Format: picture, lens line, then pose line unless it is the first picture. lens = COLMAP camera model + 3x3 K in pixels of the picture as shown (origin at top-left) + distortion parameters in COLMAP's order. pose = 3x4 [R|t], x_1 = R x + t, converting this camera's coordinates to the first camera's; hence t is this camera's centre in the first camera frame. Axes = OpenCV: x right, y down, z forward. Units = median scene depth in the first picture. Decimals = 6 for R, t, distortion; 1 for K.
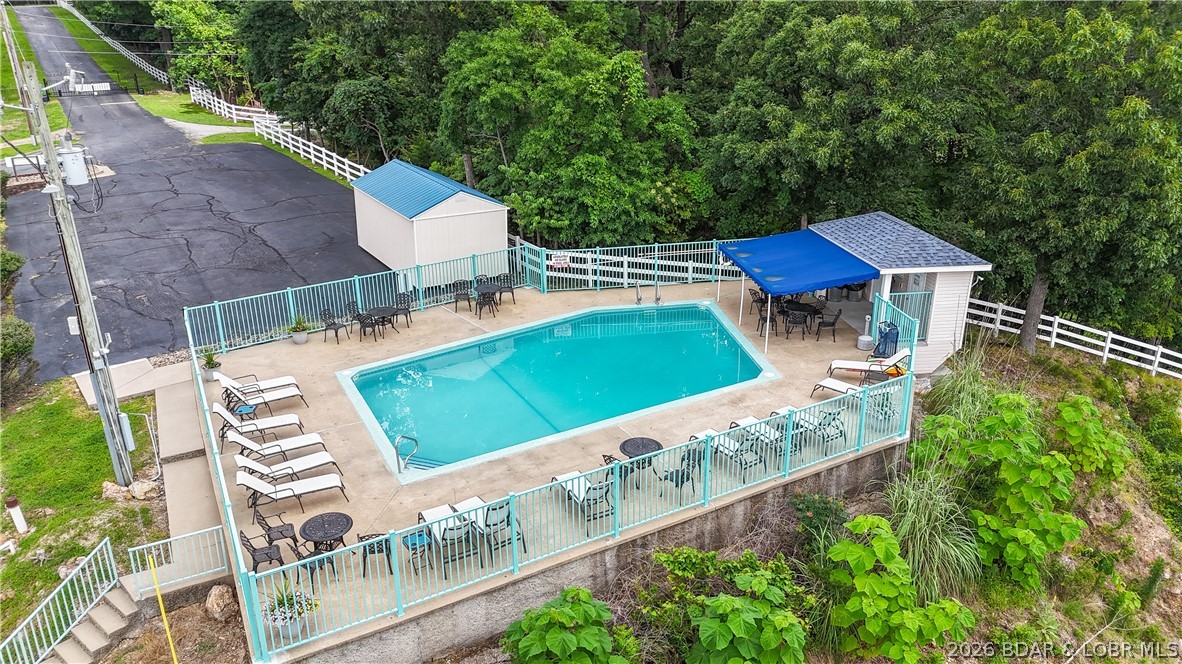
lens RADIAL K [[860.8, 0, 591.0], [0, 860.8, 332.0], [0, 0, 1]] dist [0.070070, -0.098641]
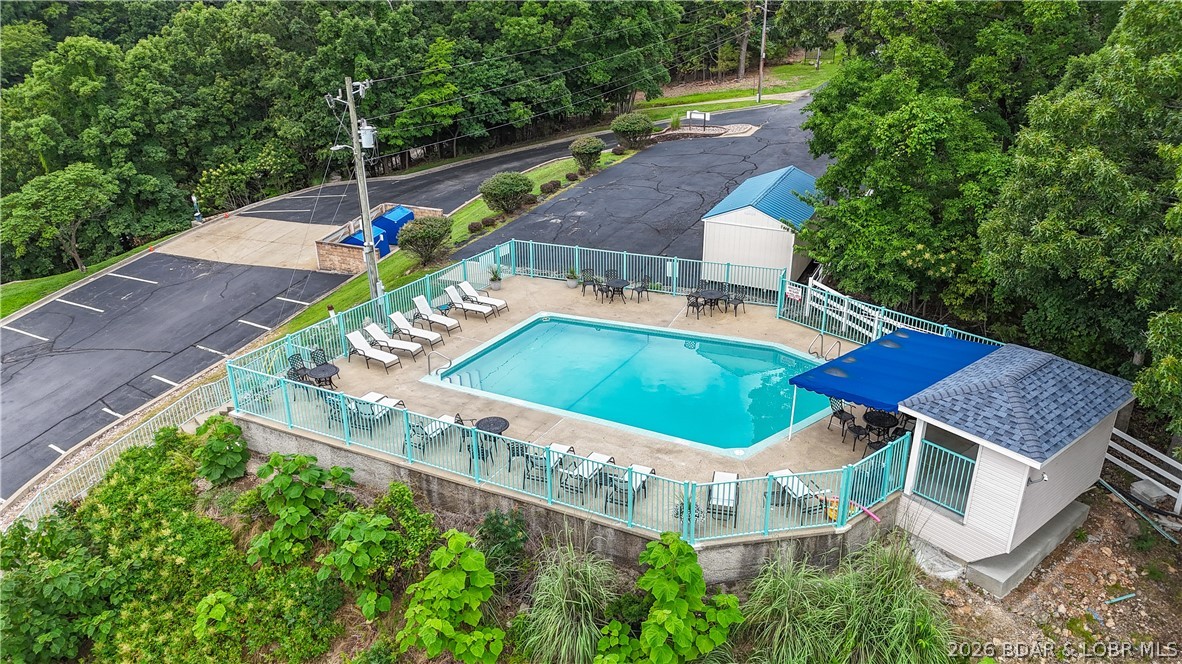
lens RADIAL K [[860.8, 0, 591.0], [0, 860.8, 332.0], [0, 0, 1]] dist [0.070070, -0.098641]
pose [[0.547095, 0.344487, -0.762900, 0.780674], [-0.292582, 0.932603, 0.211299, -0.227161], [0.784272, 0.107610, 0.611013, 0.228226]]
